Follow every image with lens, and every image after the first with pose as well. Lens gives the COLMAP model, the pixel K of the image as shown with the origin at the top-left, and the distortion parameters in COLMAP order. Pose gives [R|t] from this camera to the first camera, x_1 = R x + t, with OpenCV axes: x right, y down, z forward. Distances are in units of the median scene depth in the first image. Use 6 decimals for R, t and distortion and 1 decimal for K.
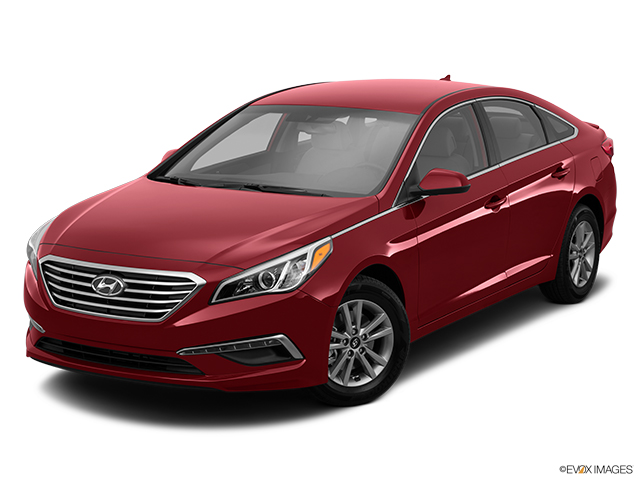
lens RADIAL K [[1291.1, 0, 322.3], [0, 1291.1, 243.5], [0, 0, 1]] dist [0.188842, 0.000000]
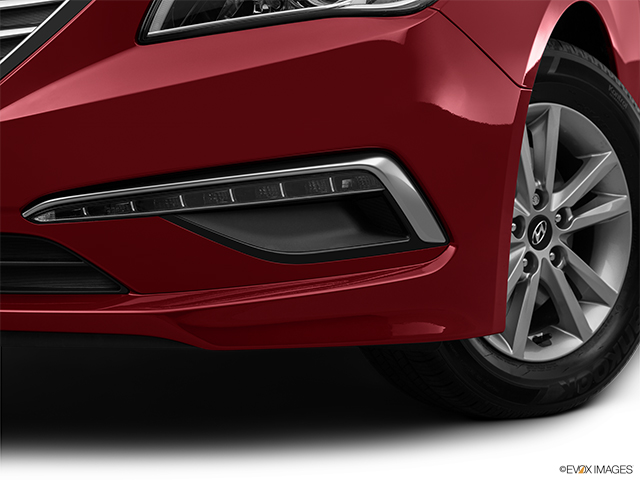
lens RADIAL K [[1435.4, 0, 319.8], [0, 1435.4, 243.7], [0, 0, 1]] dist [0.173456, 0.000000]
pose [[0.989441, -0.013965, 0.144263, -0.087183], [0.025046, 0.996847, -0.075286, 0.106821], [-0.142757, 0.078104, 0.986671, 0.629884]]
